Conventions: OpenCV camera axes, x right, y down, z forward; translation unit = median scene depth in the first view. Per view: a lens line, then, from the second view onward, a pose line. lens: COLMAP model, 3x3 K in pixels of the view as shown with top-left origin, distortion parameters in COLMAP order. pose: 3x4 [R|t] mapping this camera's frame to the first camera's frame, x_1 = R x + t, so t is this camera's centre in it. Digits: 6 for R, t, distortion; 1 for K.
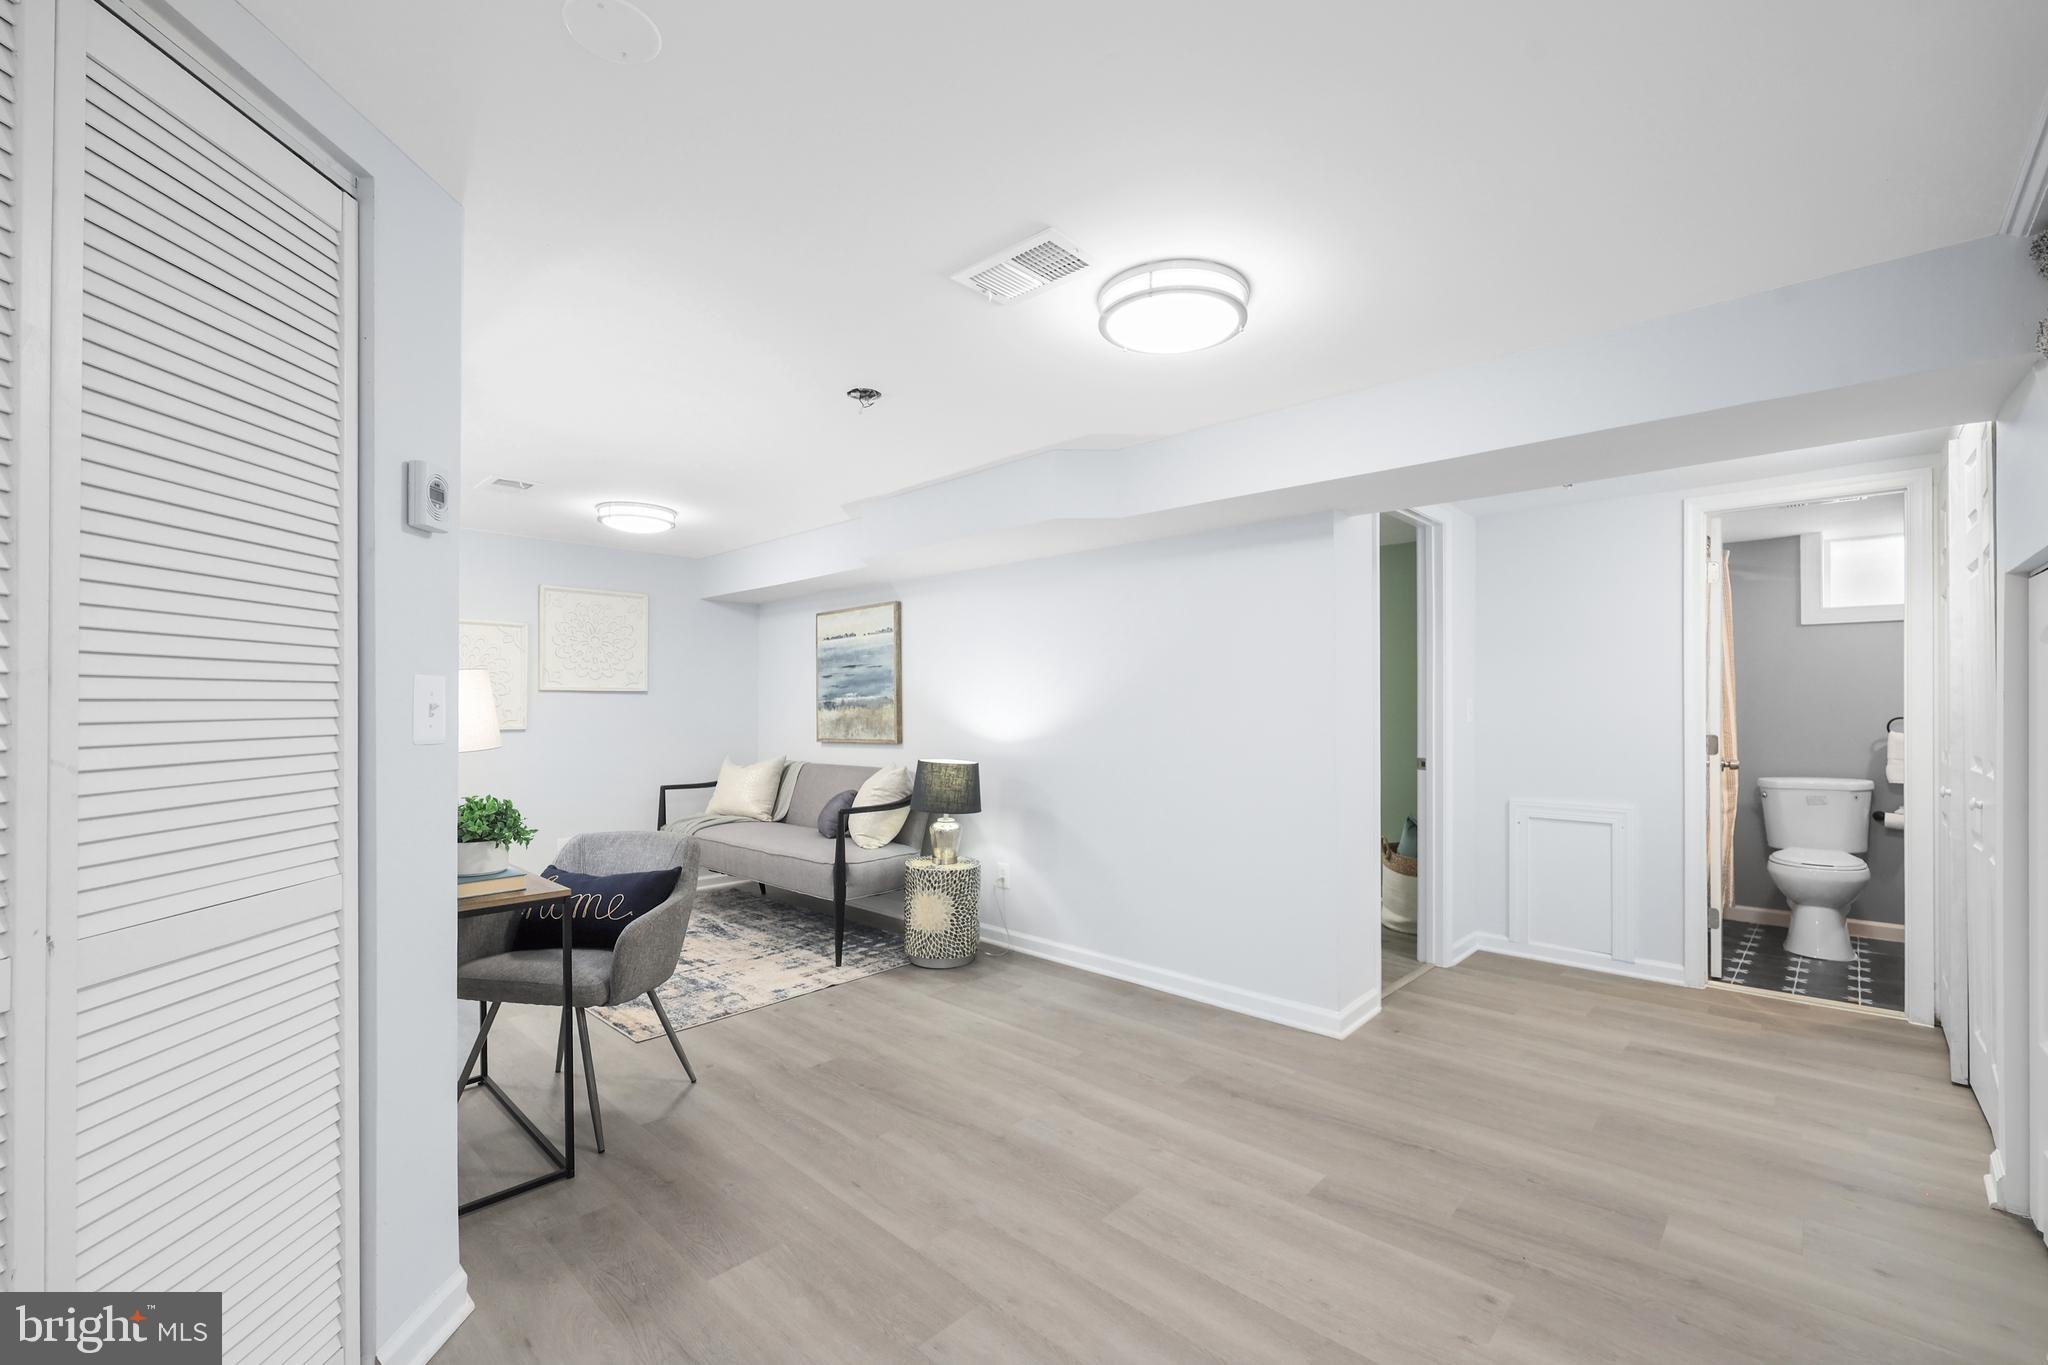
lens RADIAL K [[854.8, 0, 1033.5], [0, 854.8, 699.1], [0, 0, 1]] dist [0.003021, 0.000036]
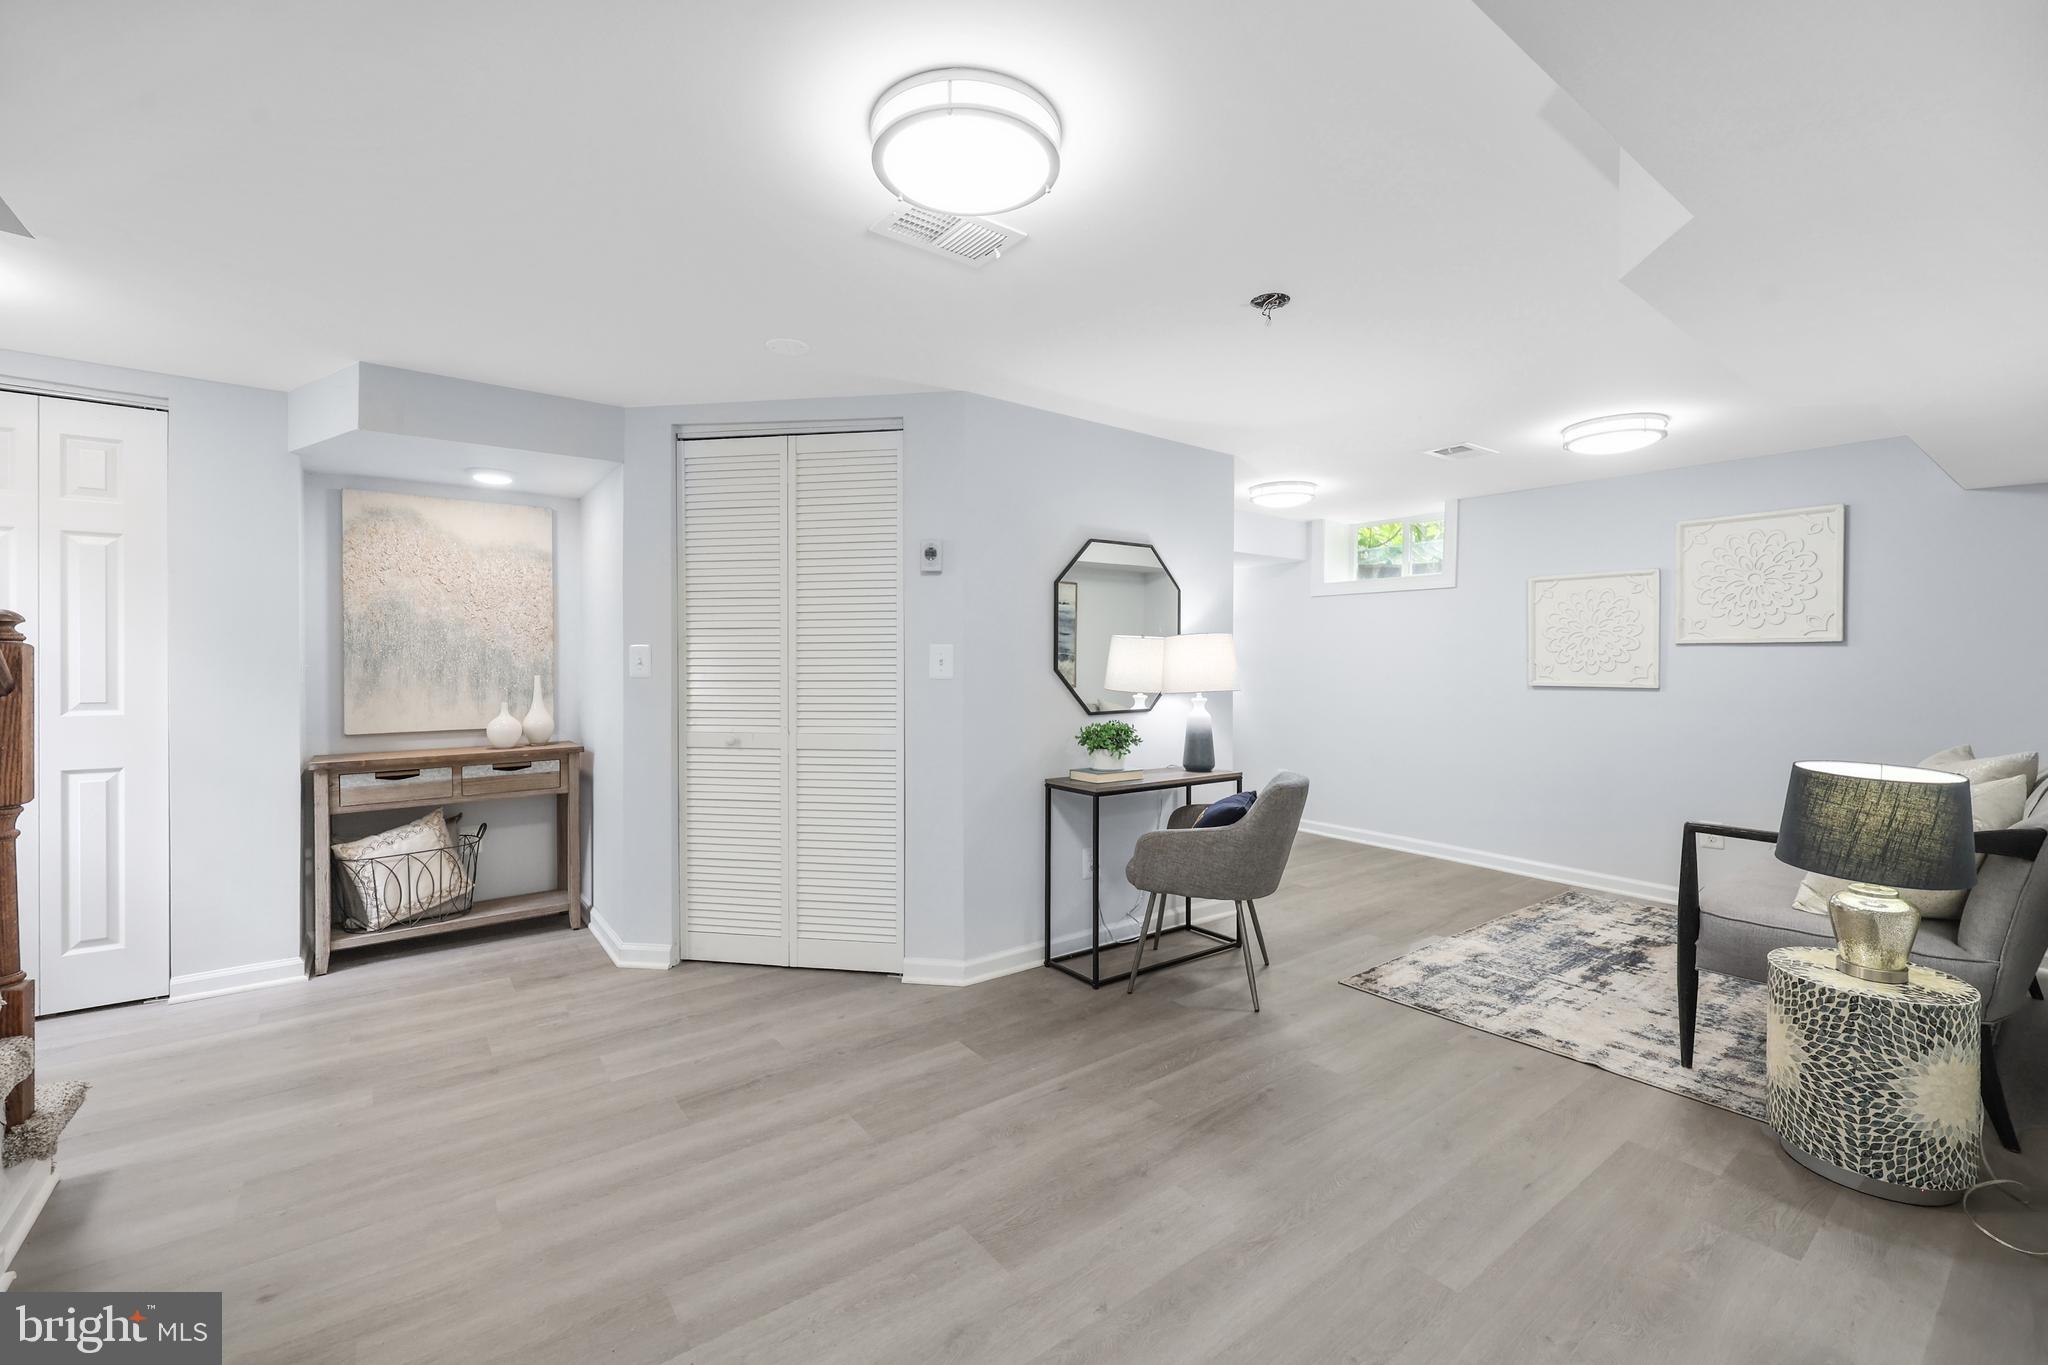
lens RADIAL K [[854.8, 0, 1033.8], [0, 854.8, 671.3], [0, 0, 1]] dist [0.003021, 0.000036]
pose [[-0.179997, 0.006567, -0.983645, 0.512728], [0.008053, 0.999954, 0.005202, 0.009861], [0.983634, -0.006985, -0.180042, 0.668616]]
